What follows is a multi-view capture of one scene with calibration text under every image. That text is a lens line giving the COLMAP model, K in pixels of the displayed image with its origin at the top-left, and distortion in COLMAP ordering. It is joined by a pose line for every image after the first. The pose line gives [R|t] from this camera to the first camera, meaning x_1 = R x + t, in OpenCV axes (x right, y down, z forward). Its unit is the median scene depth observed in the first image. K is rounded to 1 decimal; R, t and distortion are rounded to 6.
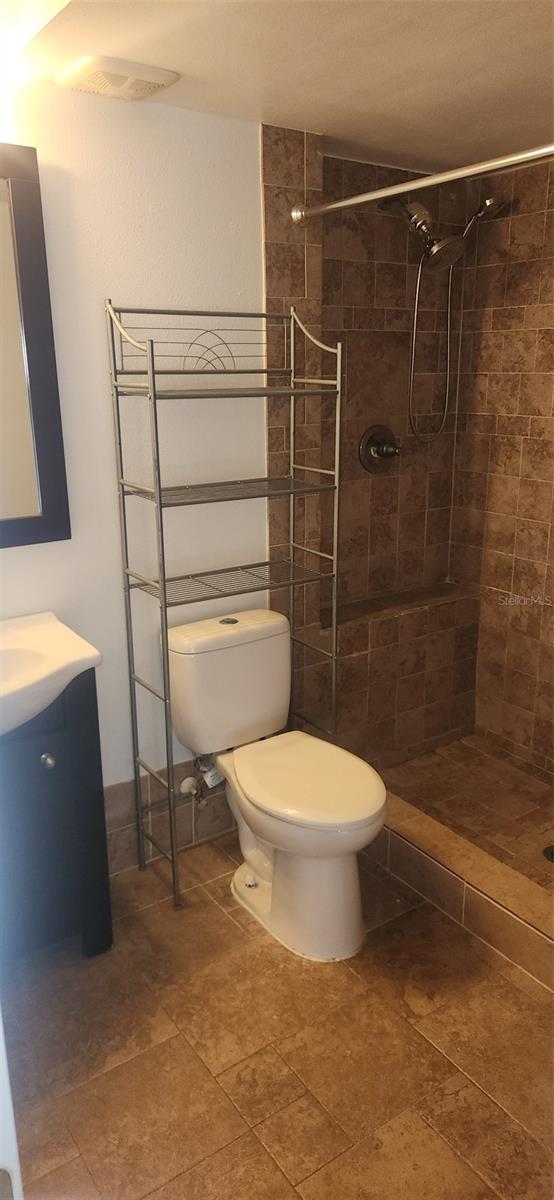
lens RADIAL K [[820.2, 0, 280.5], [0, 820.2, 602.2], [0, 0, 1]] dist [0.055957, -0.047193]
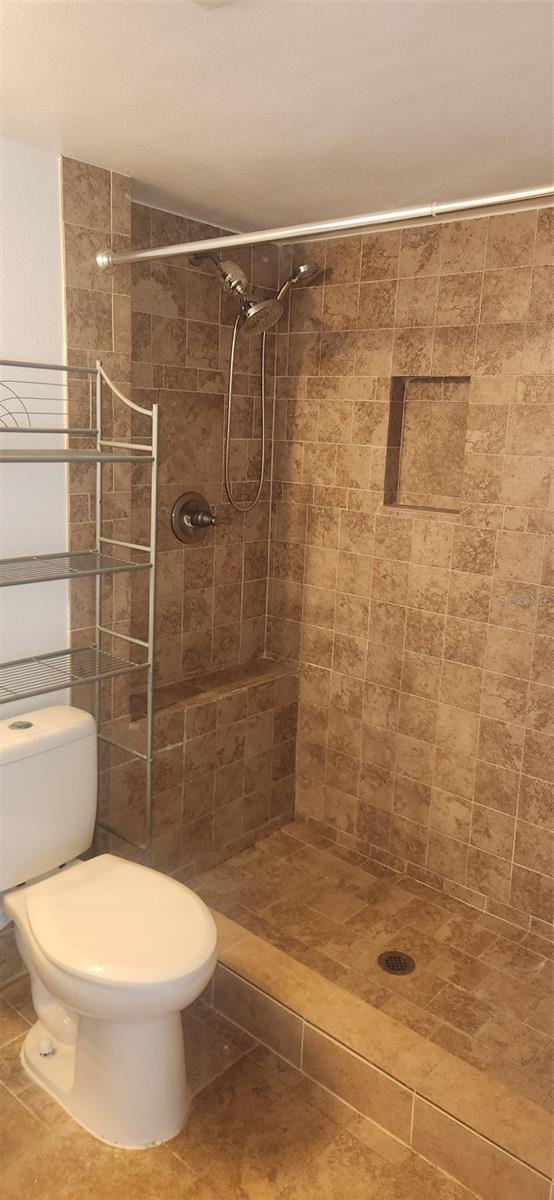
lens RADIAL K [[820.2, 0, 276.5], [0, 820.2, 588.0], [0, 0, 1]] dist [0.055957, -0.047193]
pose [[0.968811, -0.001112, 0.247797, -0.018452], [0.019151, 0.997335, -0.070399, -0.048429], [-0.247059, 0.072949, 0.966251, 0.115277]]
